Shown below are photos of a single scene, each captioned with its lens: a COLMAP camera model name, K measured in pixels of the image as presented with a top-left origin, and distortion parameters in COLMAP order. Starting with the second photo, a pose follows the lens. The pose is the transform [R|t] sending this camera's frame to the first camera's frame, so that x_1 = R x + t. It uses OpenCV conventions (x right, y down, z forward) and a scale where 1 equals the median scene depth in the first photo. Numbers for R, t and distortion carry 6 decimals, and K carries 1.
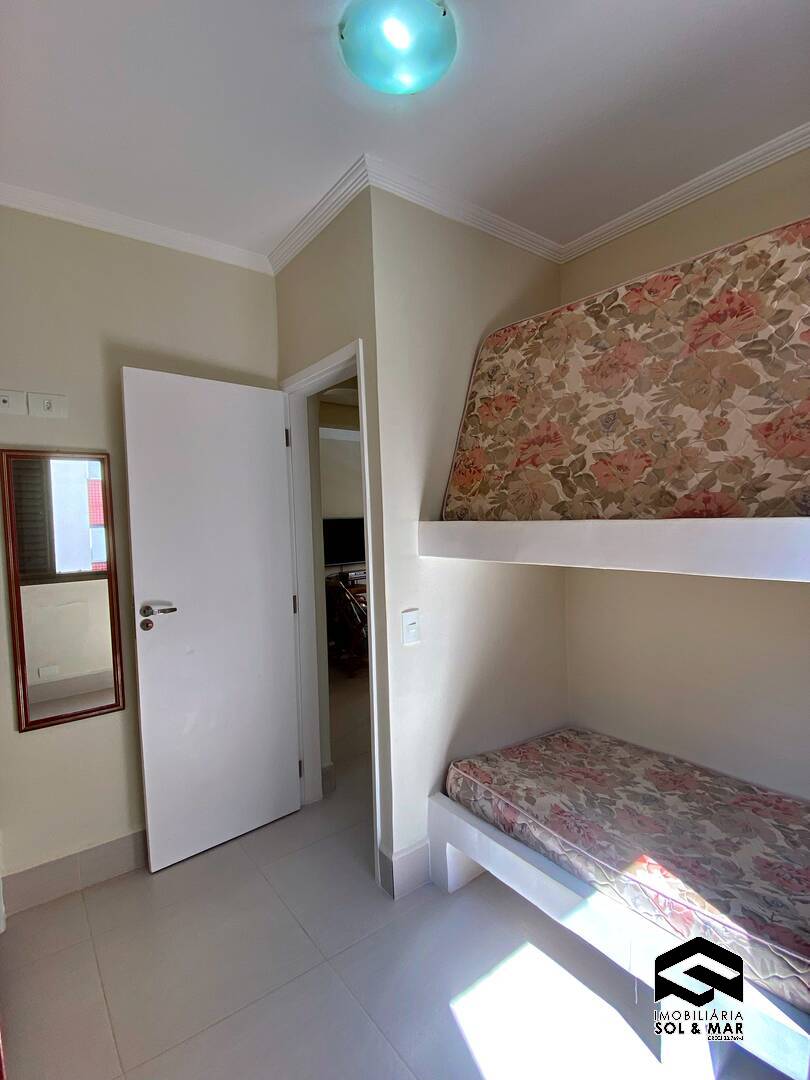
lens RADIAL K [[529.7, 0, 407.0], [0, 529.7, 534.3], [0, 0, 1]] dist [0.054354, -0.040889]
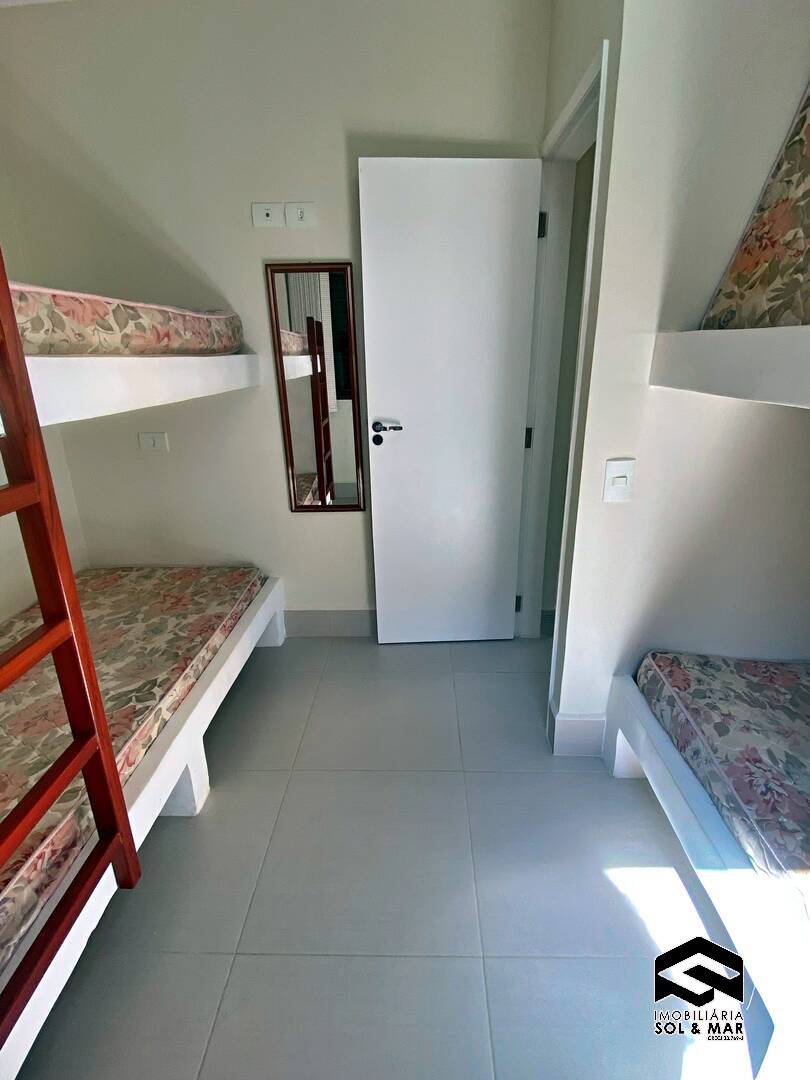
lens RADIAL K [[529.7, 0, 407.0], [0, 529.7, 534.3], [0, 0, 1]] dist [0.054354, -0.040889]
pose [[0.788417, 0.215778, -0.576055, 0.228267], [-0.029718, 0.948726, 0.314699, 0.013354], [0.614423, -0.230994, 0.754404, 0.201650]]
